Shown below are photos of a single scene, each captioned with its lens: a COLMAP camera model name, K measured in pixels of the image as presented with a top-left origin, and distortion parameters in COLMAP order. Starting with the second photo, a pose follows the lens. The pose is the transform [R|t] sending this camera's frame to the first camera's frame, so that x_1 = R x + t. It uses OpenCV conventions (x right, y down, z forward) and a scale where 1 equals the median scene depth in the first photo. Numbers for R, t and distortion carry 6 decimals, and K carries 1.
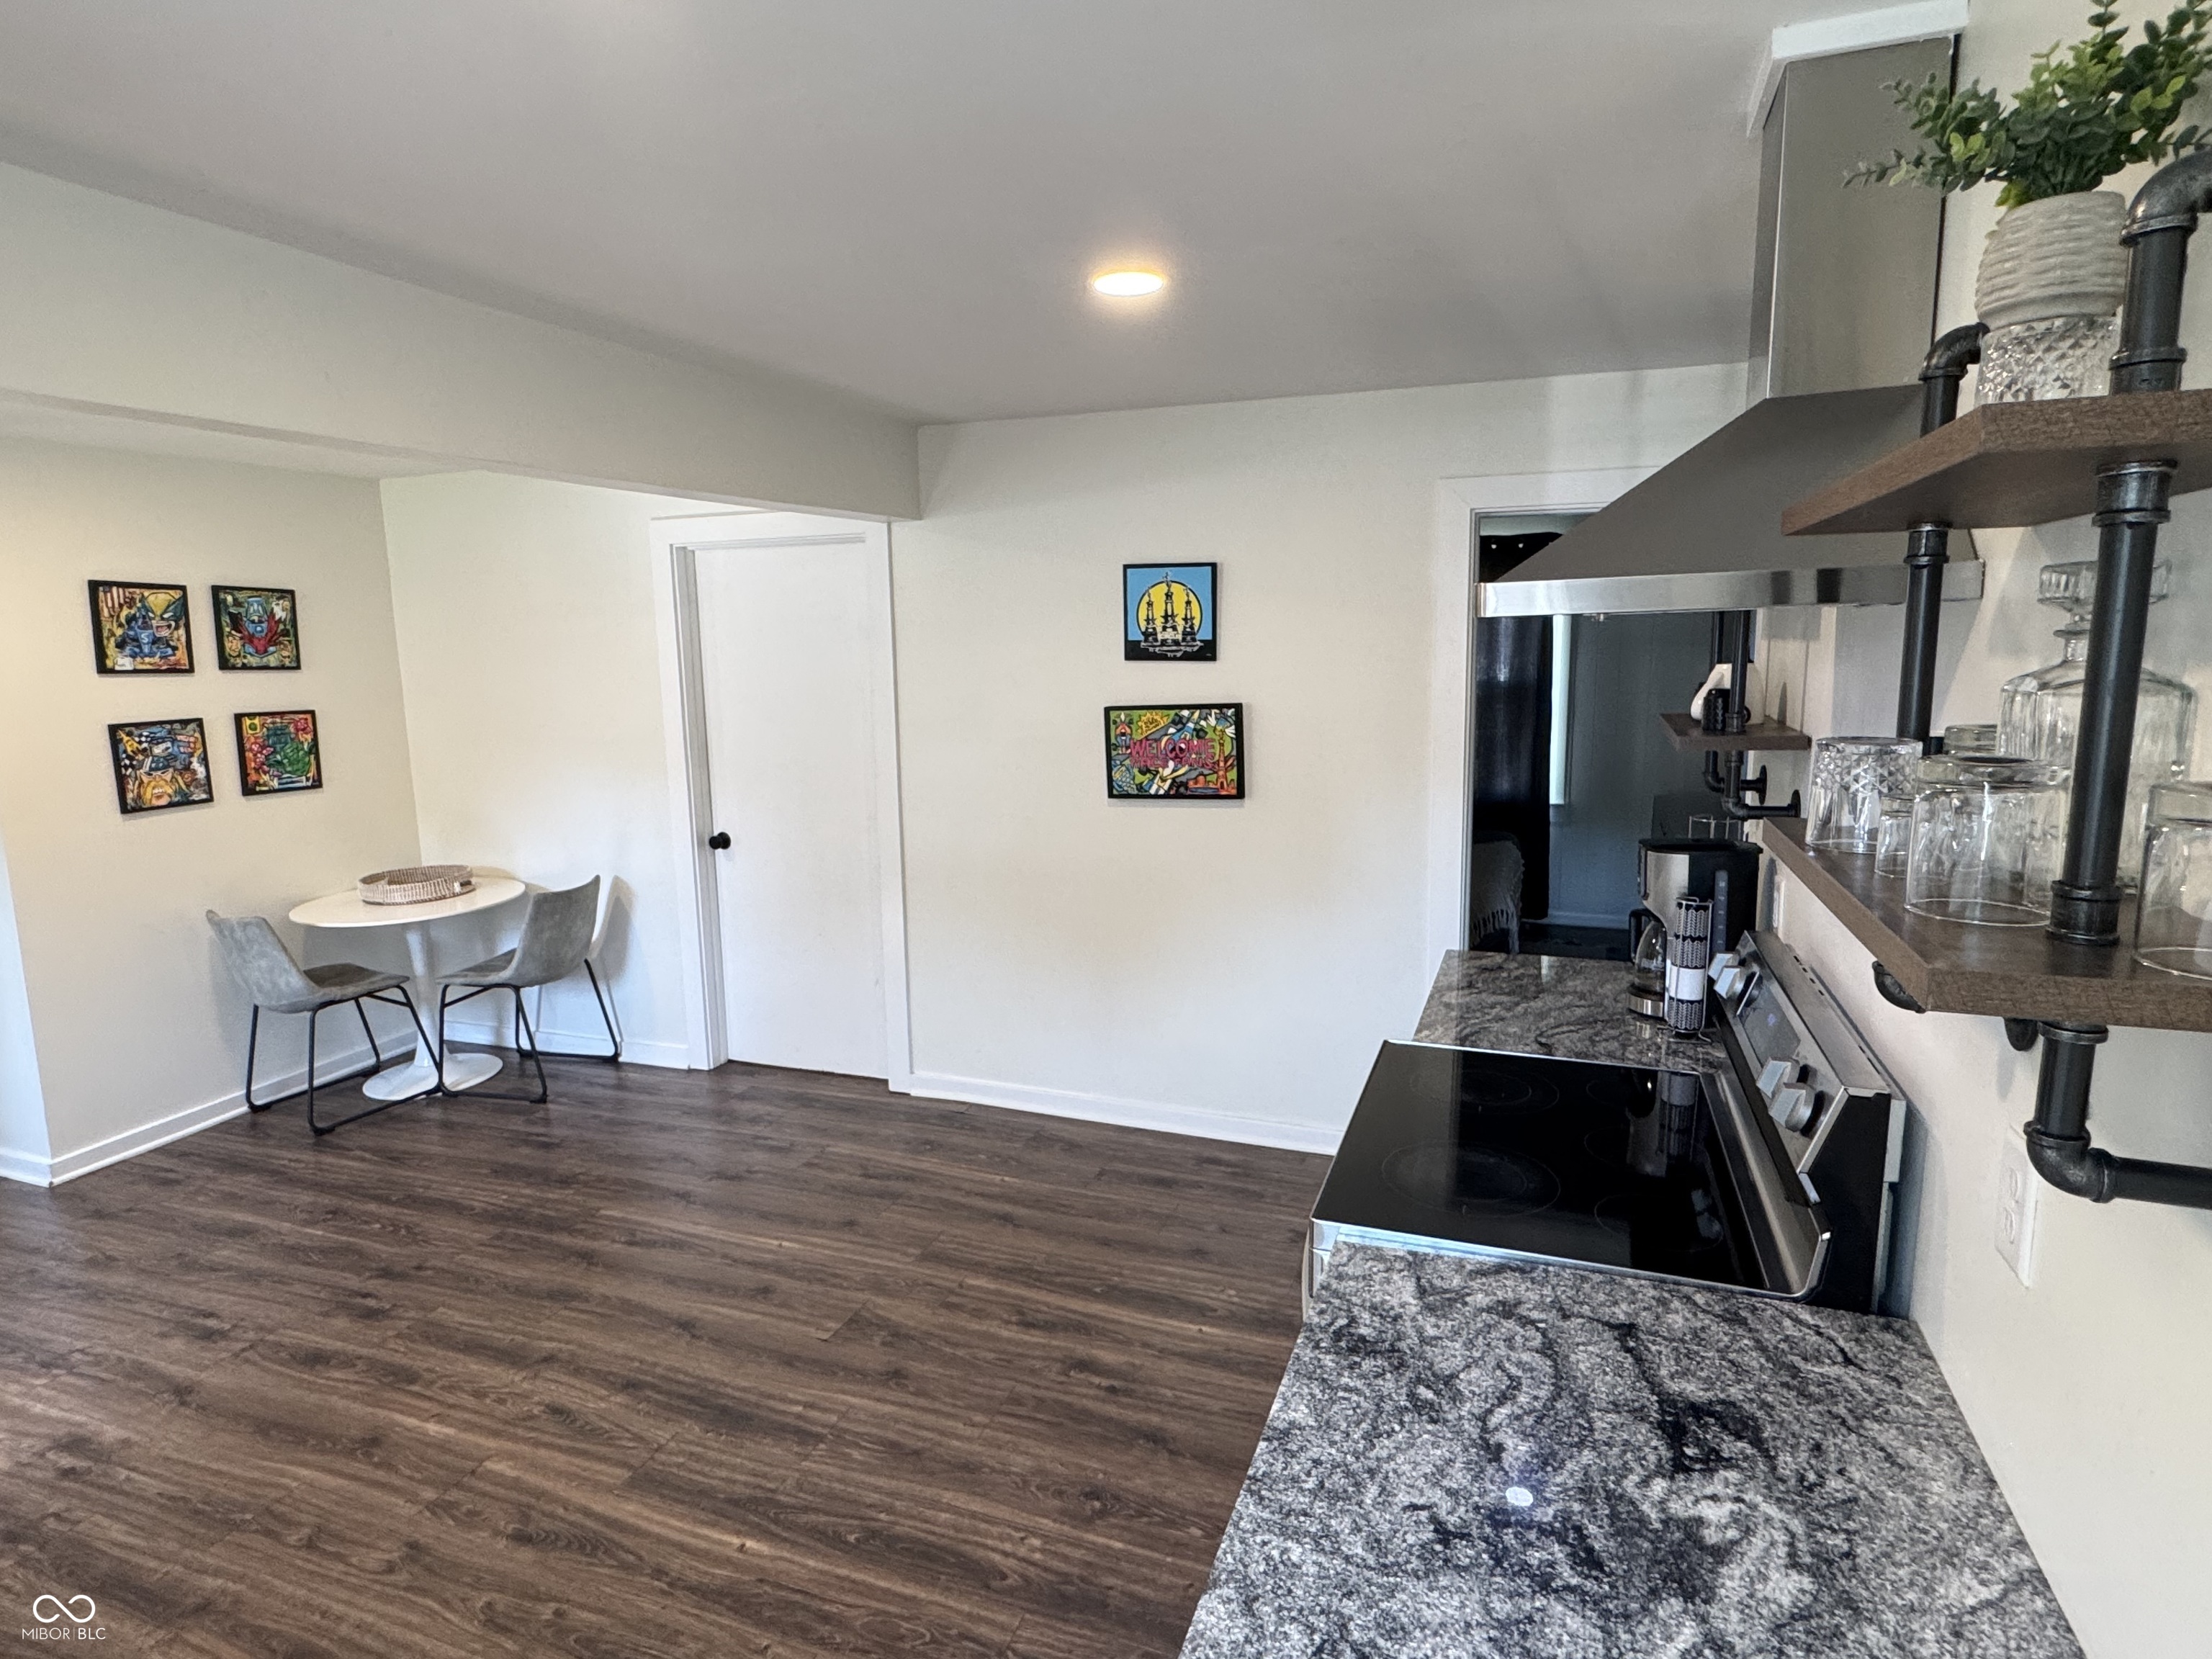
lens RADIAL K [[1208.0, 0, 1096.0], [0, 1208.0, 833.6], [0, 0, 1]] dist [-0.014290, 0.001127]
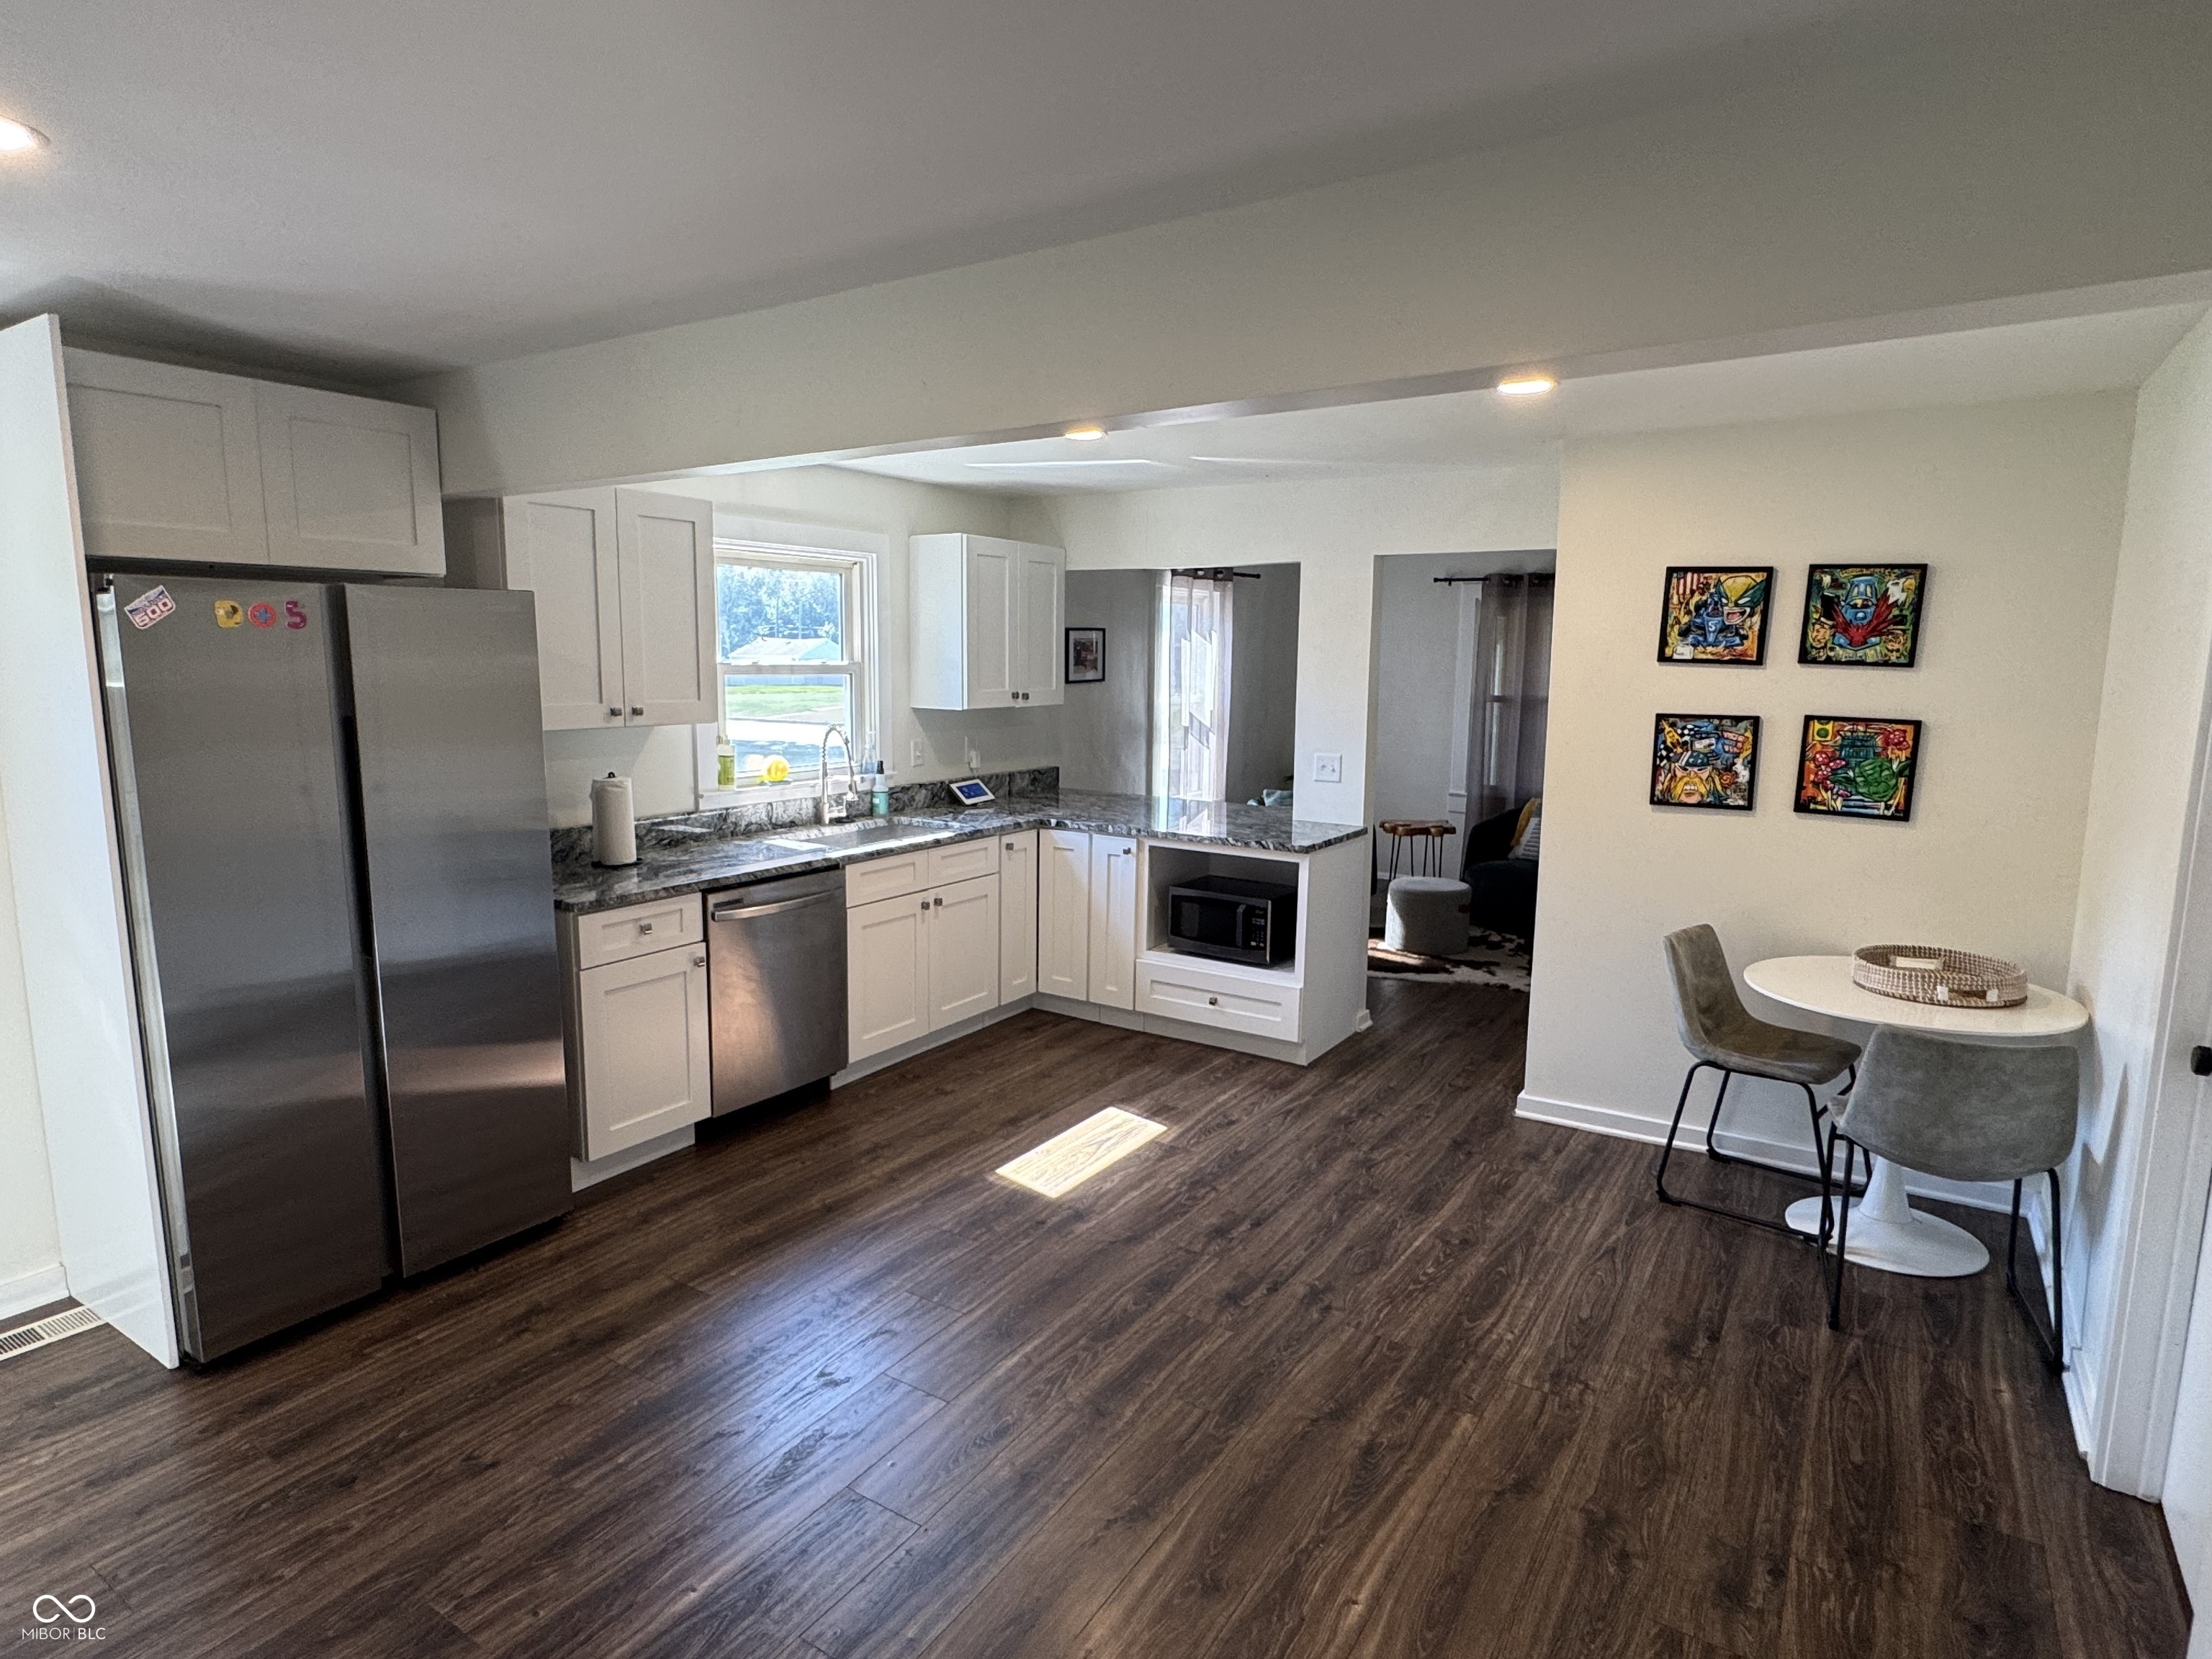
lens RADIAL K [[1208.0, 0, 1096.7], [0, 1208.0, 833.2], [0, 0, 1]] dist [-0.014290, 0.001127]
pose [[-0.222675, 0.161103, -0.961489, 0.241197], [-0.157461, 0.967359, 0.198553, -0.115922], [0.962093, 0.195609, -0.190039, 0.737829]]
